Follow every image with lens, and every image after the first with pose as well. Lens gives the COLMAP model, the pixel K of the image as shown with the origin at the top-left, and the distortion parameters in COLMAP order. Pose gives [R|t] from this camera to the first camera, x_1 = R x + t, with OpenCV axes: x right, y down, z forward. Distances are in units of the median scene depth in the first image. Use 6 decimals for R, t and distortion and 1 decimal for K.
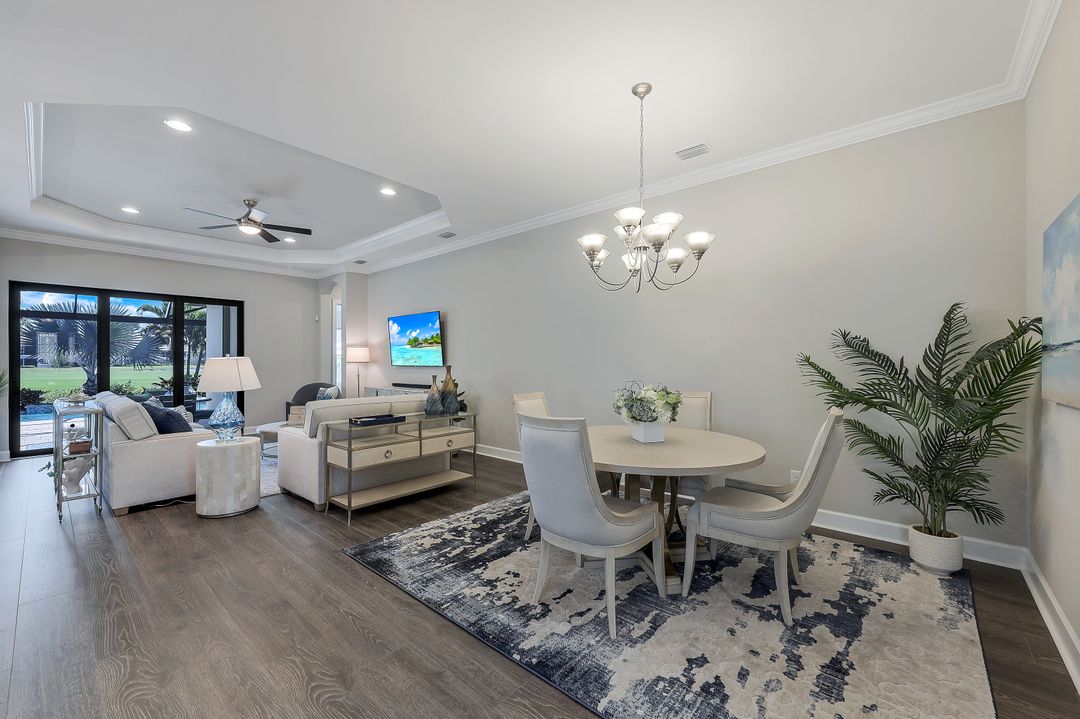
lens RADIAL K [[436.3, 0, 539.2], [0, 436.3, 360.1], [0, 0, 1]] dist [0.000434, -0.000310]
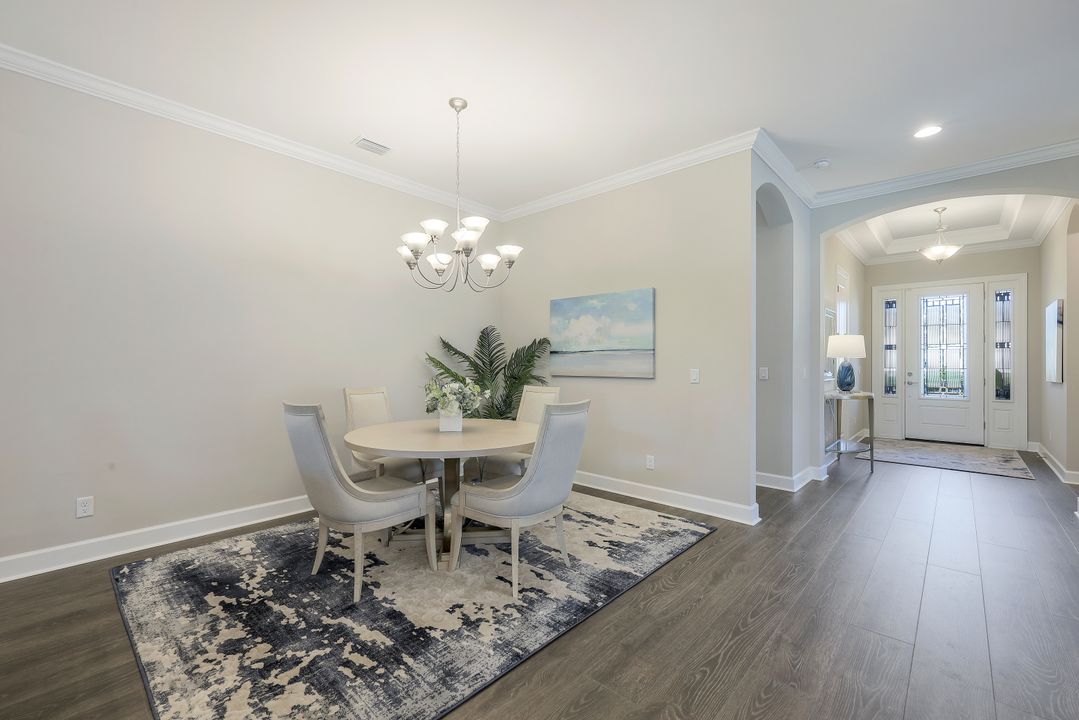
lens RADIAL K [[455.3, 0, 538.9], [0, 455.3, 356.8], [0, 0, 1]] dist [0.008626, -0.000155]
pose [[0.021458, 0.009776, 0.999722, -0.649689], [-0.006872, 0.999930, -0.009630, 0.010345], [-0.999746, -0.006663, 0.021524, 0.570075]]
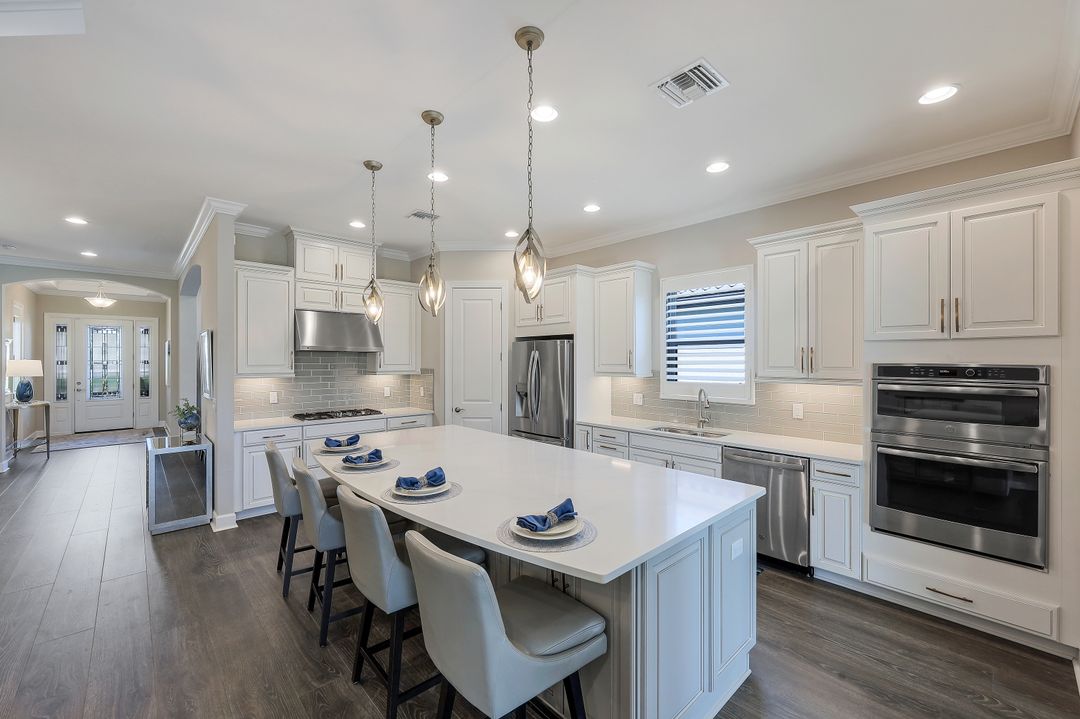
lens RADIAL K [[436.3, 0, 539.2], [0, 436.3, 360.1], [0, 0, 1]] dist [0.000434, -0.000310]
pose [[-0.995159, 0.000810, 0.098276, -1.487211], [0.000712, 0.999999, -0.001030, -0.071822], [-0.098277, -0.000955, -0.995159, 1.222128]]
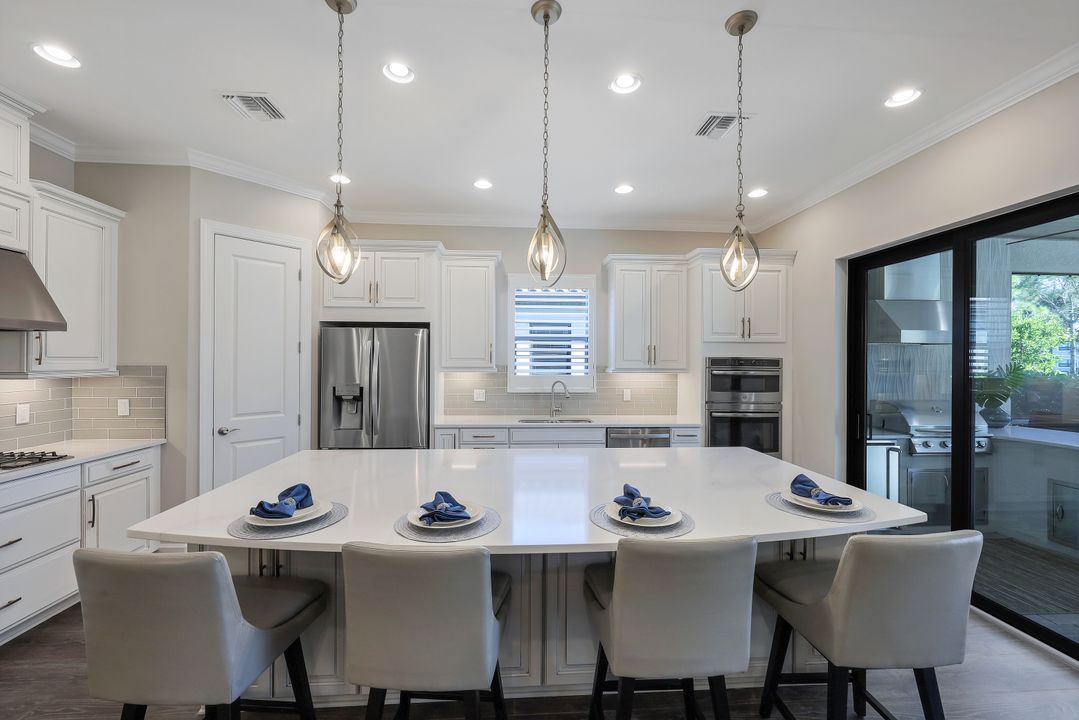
lens RADIAL K [[435.9, 0, 538.7], [0, 435.9, 360.6], [0, 0, 1]] dist [0.000434, -0.000310]
pose [[-0.705981, -0.002039, -0.708228, -0.893983], [-0.003373, 0.999994, 0.000484, -0.056626], [0.708223, 0.002731, -0.705984, 0.899389]]
